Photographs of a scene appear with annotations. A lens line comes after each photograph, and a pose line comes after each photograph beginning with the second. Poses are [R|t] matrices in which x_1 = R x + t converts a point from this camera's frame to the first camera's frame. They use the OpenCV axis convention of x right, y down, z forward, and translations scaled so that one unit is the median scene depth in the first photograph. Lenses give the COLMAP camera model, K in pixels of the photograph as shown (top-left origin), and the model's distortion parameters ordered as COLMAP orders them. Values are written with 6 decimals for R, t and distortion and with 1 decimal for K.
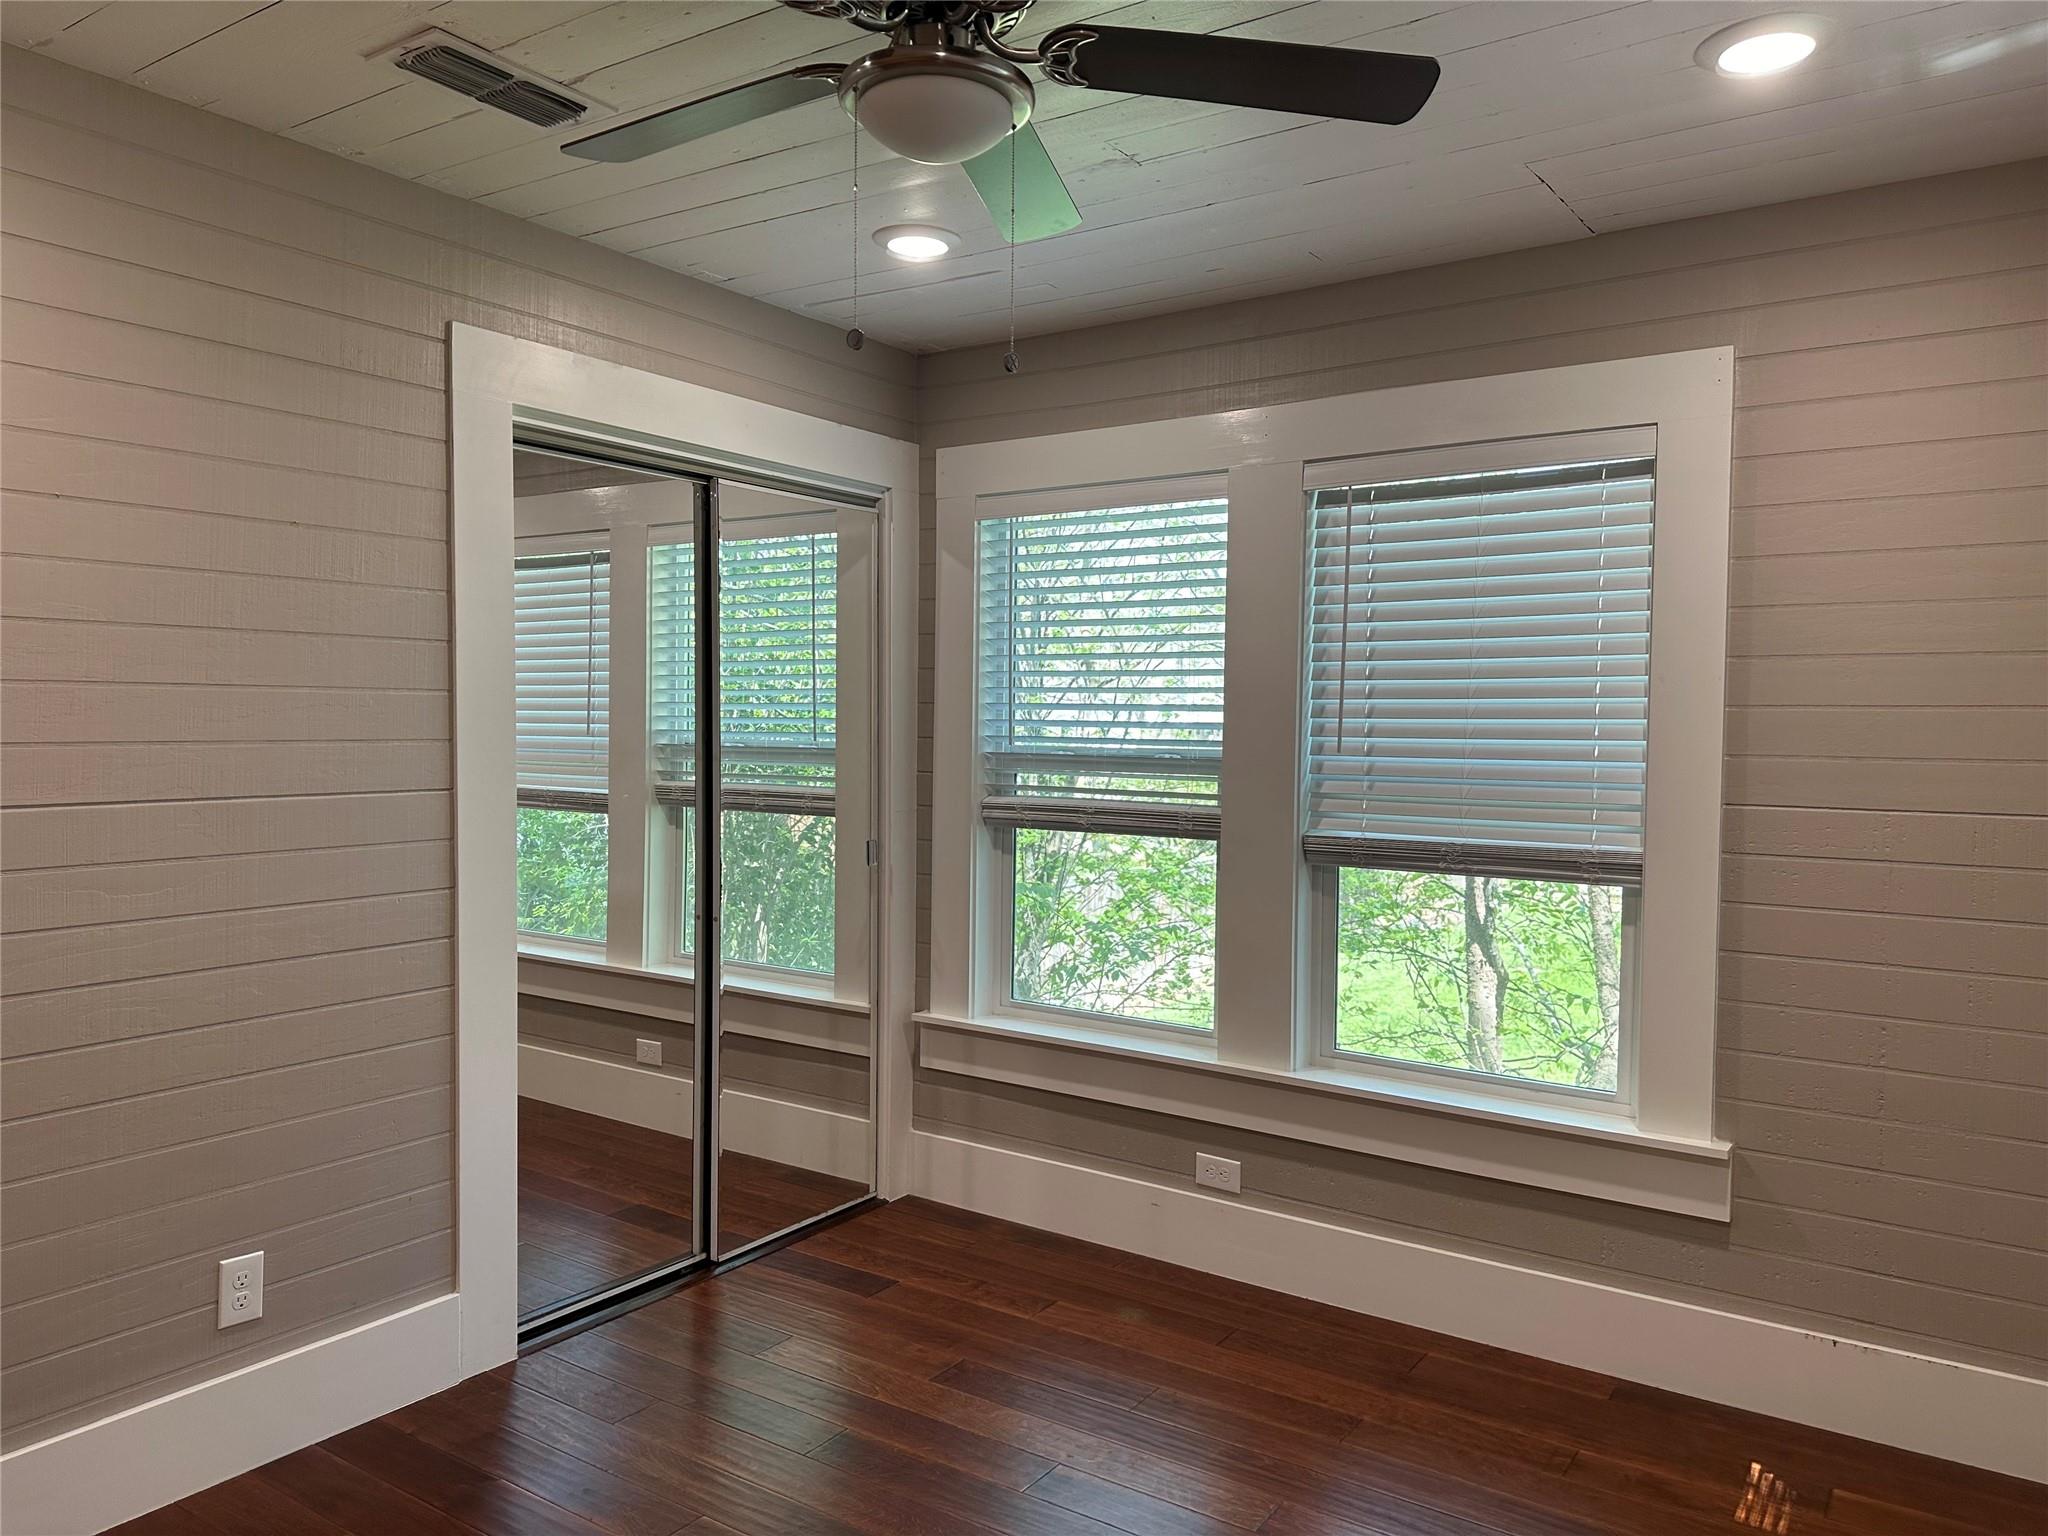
lens RADIAL K [[1437.0, 0, 1024.0], [0, 1437.0, 768.0], [0, 0, 1]] dist [0.106087, -0.122779]
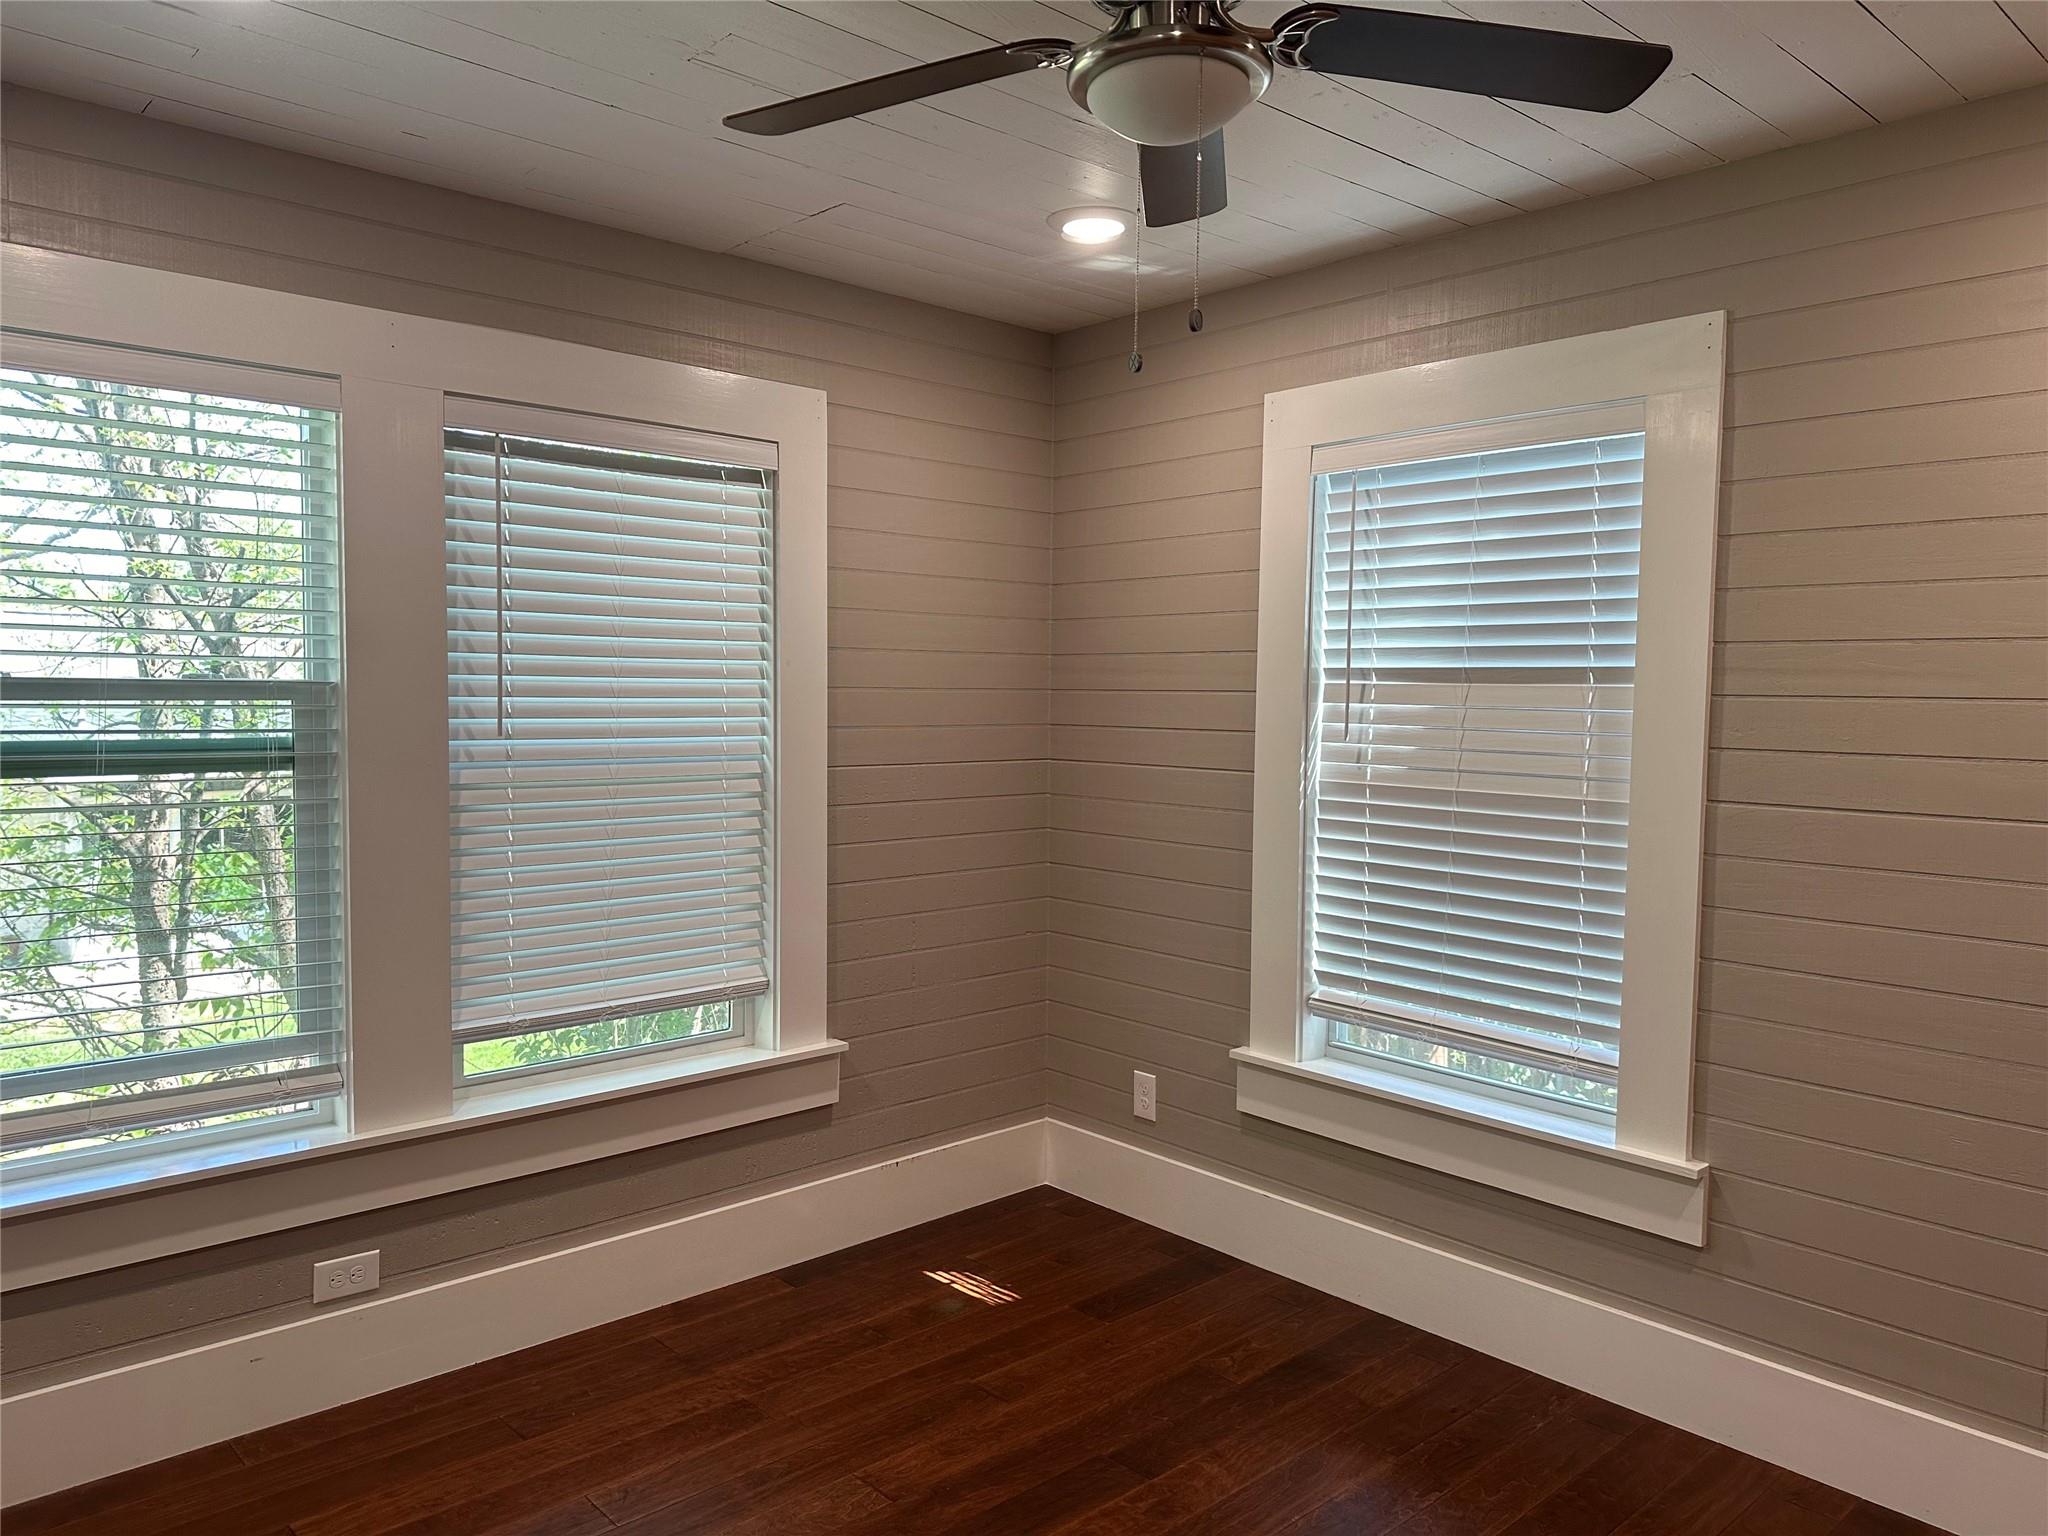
lens RADIAL K [[1437.0, 0, 1024.0], [0, 1437.0, 768.0], [0, 0, 1]] dist [0.106087, -0.122779]
pose [[0.232008, -0.058954, 0.970926, -0.608075], [0.022223, 0.998222, 0.055301, -0.035816], [-0.972460, 0.008746, 0.232905, 0.514729]]
